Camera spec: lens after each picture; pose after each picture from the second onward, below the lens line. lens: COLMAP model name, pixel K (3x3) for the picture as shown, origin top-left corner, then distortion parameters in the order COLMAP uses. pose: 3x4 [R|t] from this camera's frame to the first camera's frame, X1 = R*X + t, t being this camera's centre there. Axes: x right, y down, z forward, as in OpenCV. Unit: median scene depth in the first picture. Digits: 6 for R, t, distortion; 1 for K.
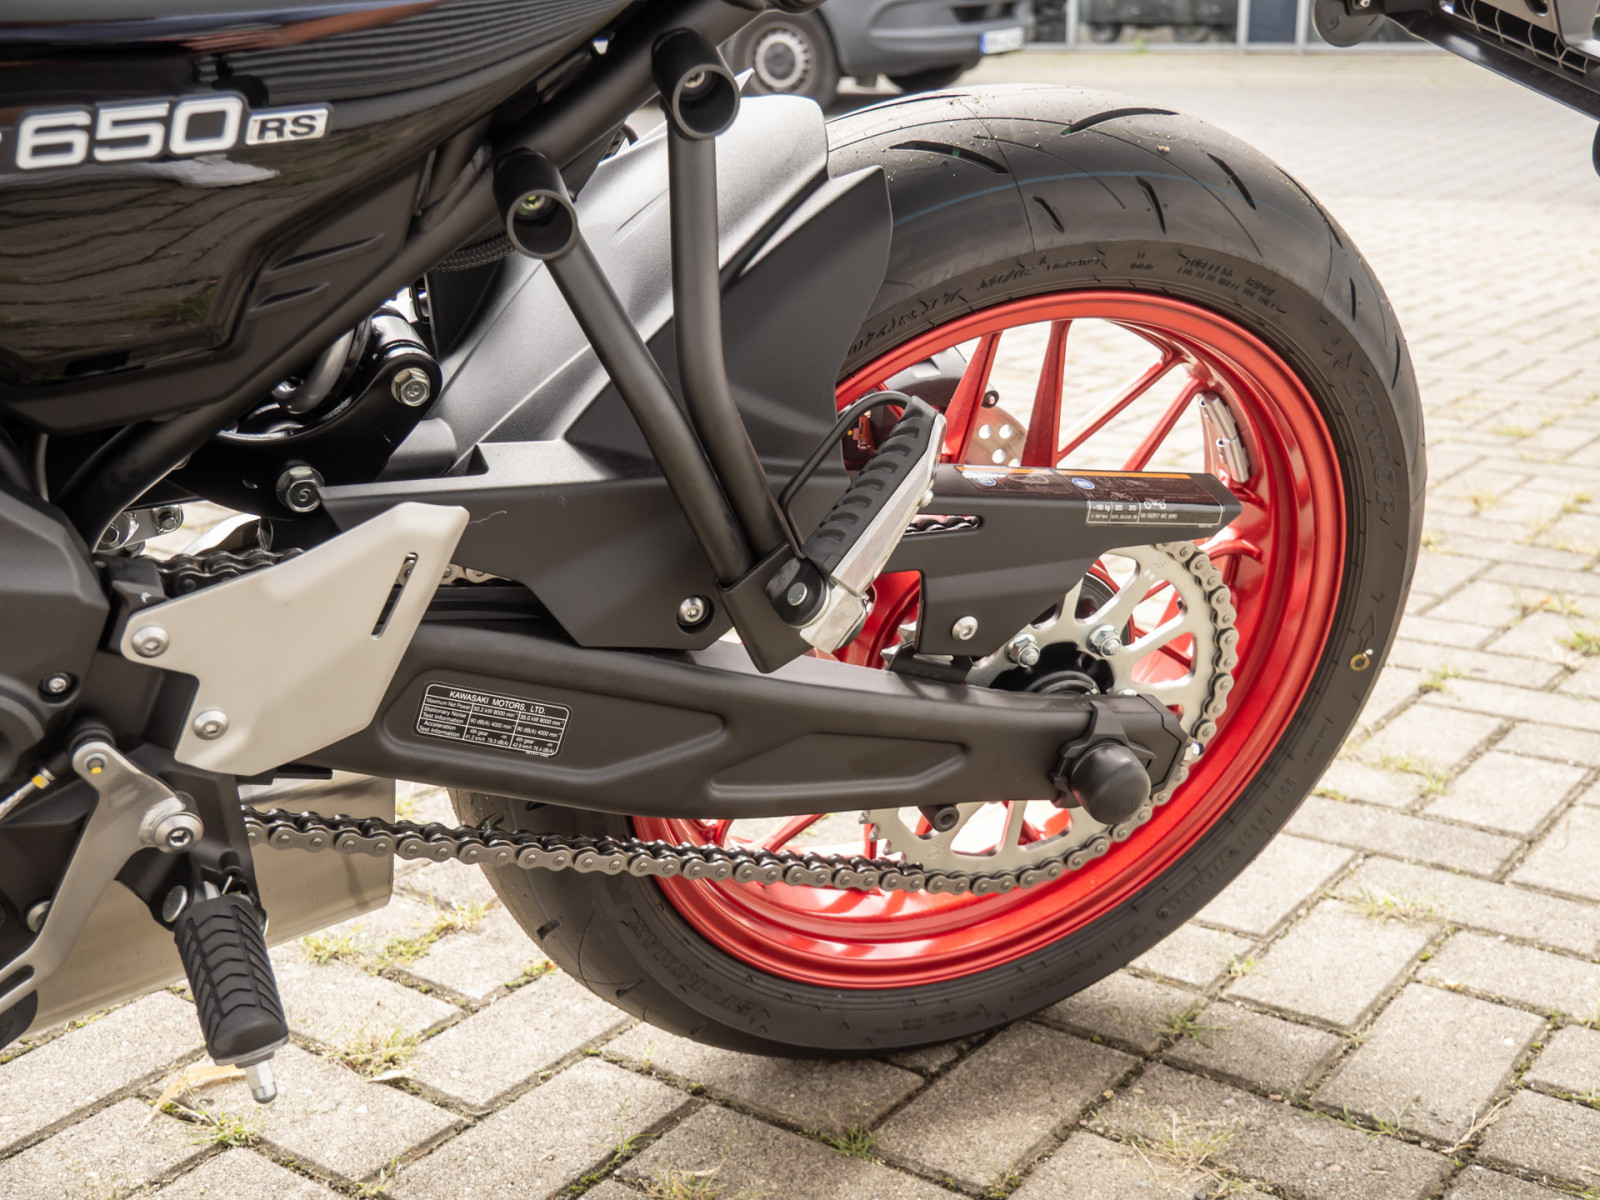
lens RADIAL K [[2019.4, 0, 800.0], [0, 2019.4, 600.0], [0, 0, 1]] dist [0.015113, 0.024490]
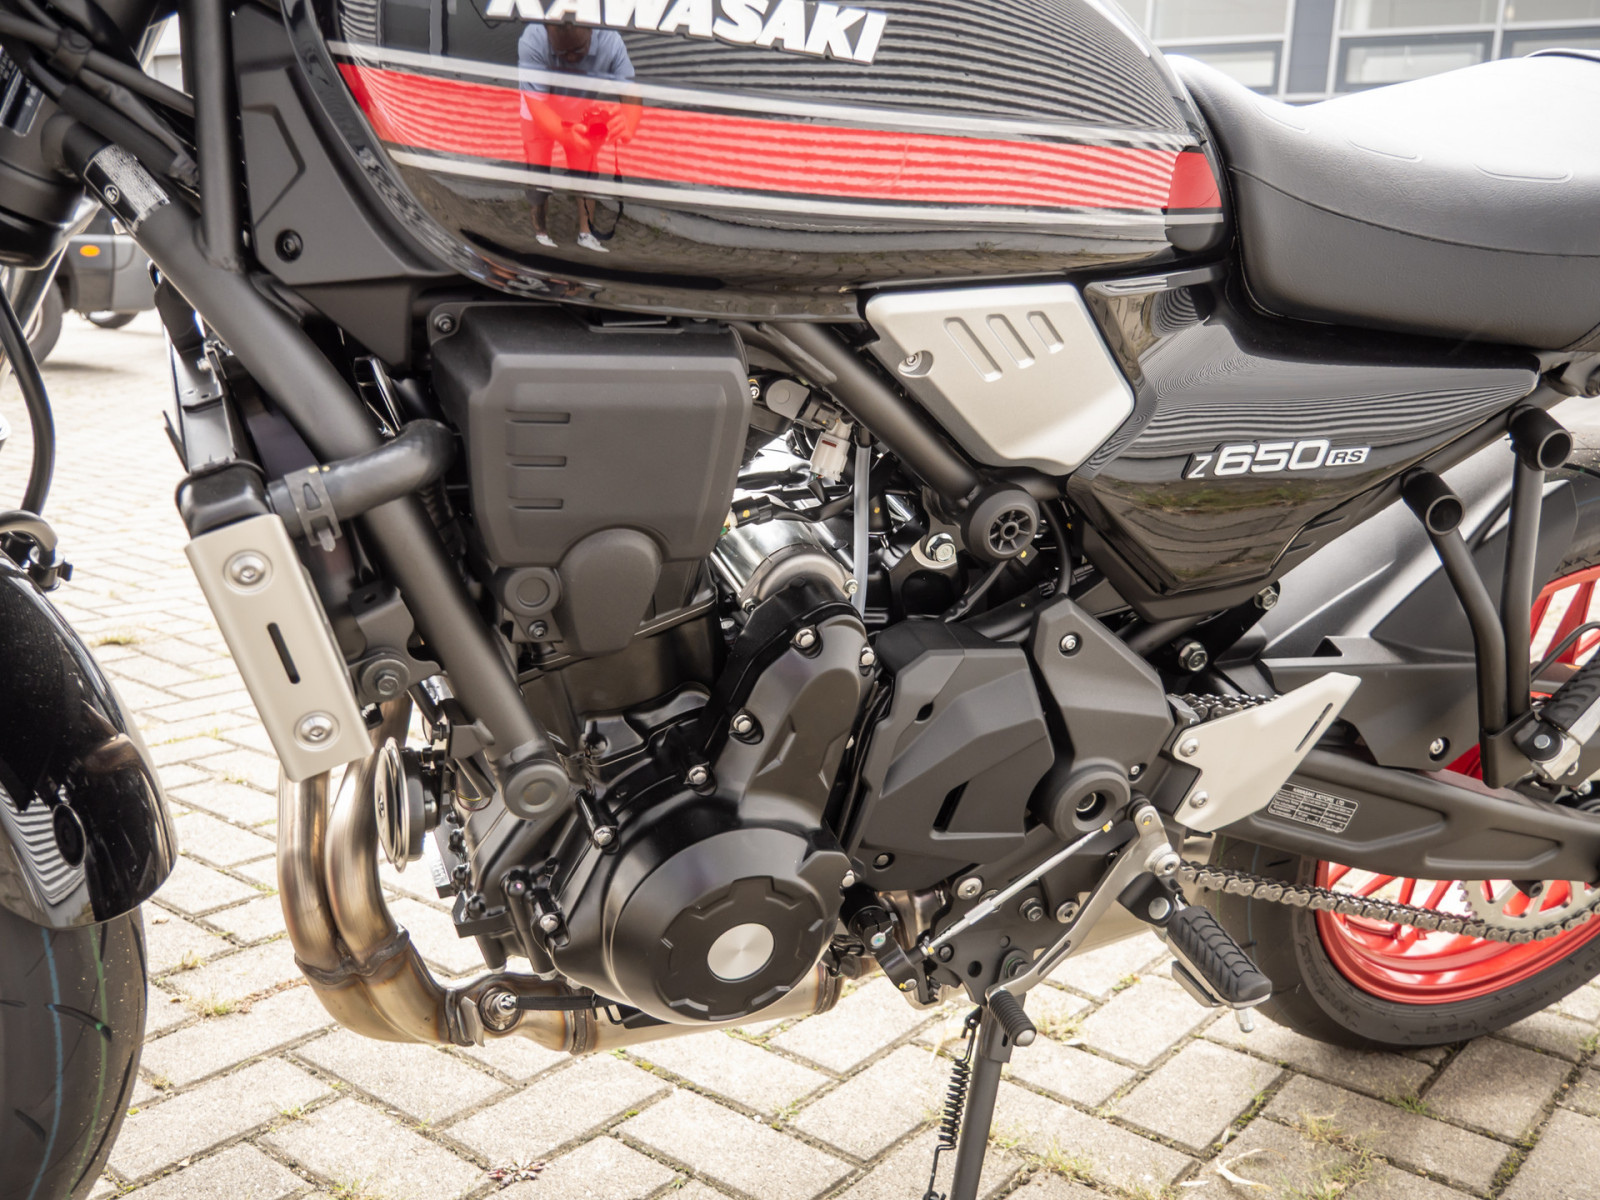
lens RADIAL K [[1611.2, 0, 800.0], [0, 1611.2, 600.0], [0, 0, 1]] dist [0.003031, -0.001256]
pose [[0.997872, 0.059048, -0.027659, -0.473992], [-0.061019, 0.995173, -0.076865, 0.016488], [0.022986, 0.078389, 0.996658, -0.266152]]
